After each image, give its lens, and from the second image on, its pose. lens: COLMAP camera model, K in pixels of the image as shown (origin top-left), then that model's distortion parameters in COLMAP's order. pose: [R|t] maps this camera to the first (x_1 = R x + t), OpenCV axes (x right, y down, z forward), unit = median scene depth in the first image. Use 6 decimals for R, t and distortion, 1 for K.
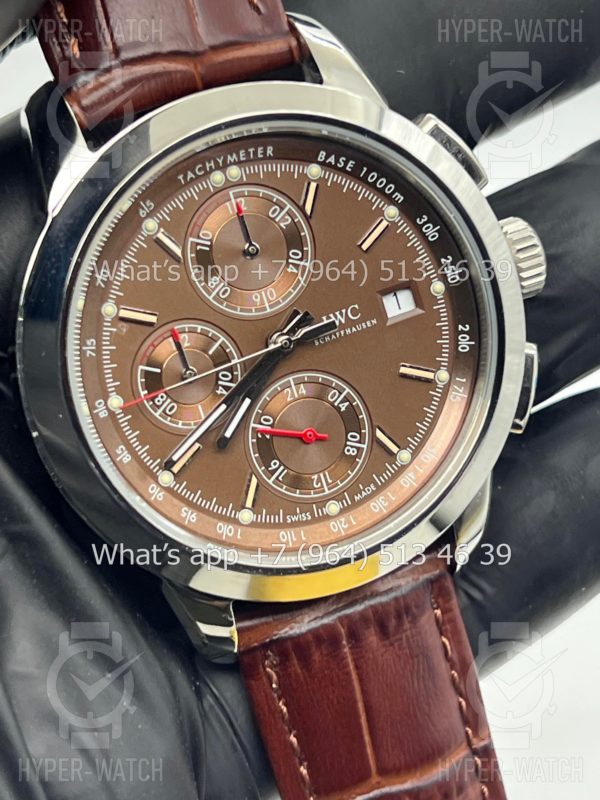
lens RADIAL K [[1878.7, 0, 298.8], [0, 1878.7, 396.5], [0, 0, 1]] dist [0.302322, 0.000000]
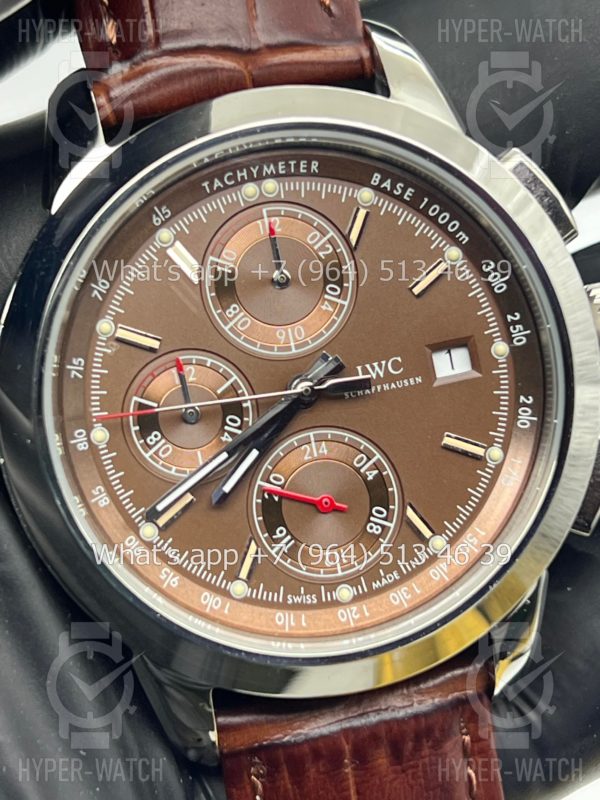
lens RADIAL K [[1878.7, 0, 295.6], [0, 1878.7, 403.8], [0, 0, 1]] dist [0.302322, 0.000000]
pose [[0.984708, 0.108794, -0.136068, 0.102814], [-0.119801, 0.989924, -0.075482, 0.041943], [0.126485, 0.090629, 0.987820, 0.158366]]
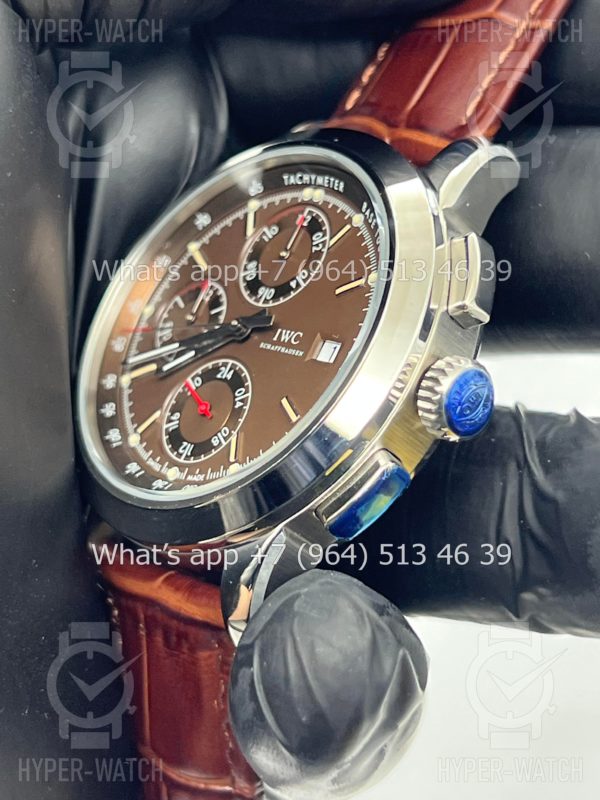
lens RADIAL K [[1878.7, 0, 299.4], [0, 1878.7, 400.8], [0, 0, 1]] dist [0.302322, 0.000000]
pose [[0.310377, 0.299174, -0.902309, 0.999563], [-0.664689, 0.746878, 0.018999, -0.039768], [0.679599, 0.593858, 0.430671, 0.569508]]
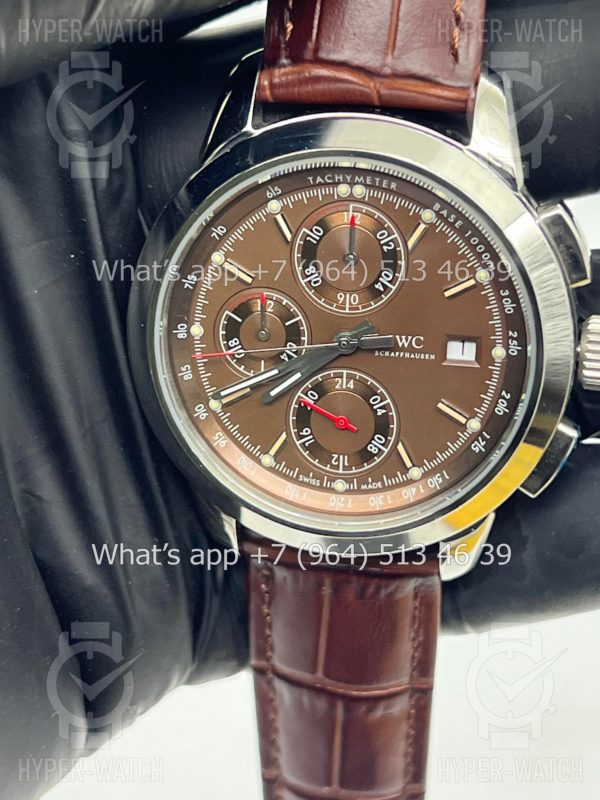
lens RADIAL K [[1878.7, 0, 302.5], [0, 1878.7, 401.2], [0, 0, 1]] dist [0.302322, 0.000000]
pose [[0.843502, 0.437884, -0.311066, 0.339720], [-0.364686, 0.892071, 0.266858, -0.291014], [0.394346, -0.111654, 0.912154, -0.062653]]
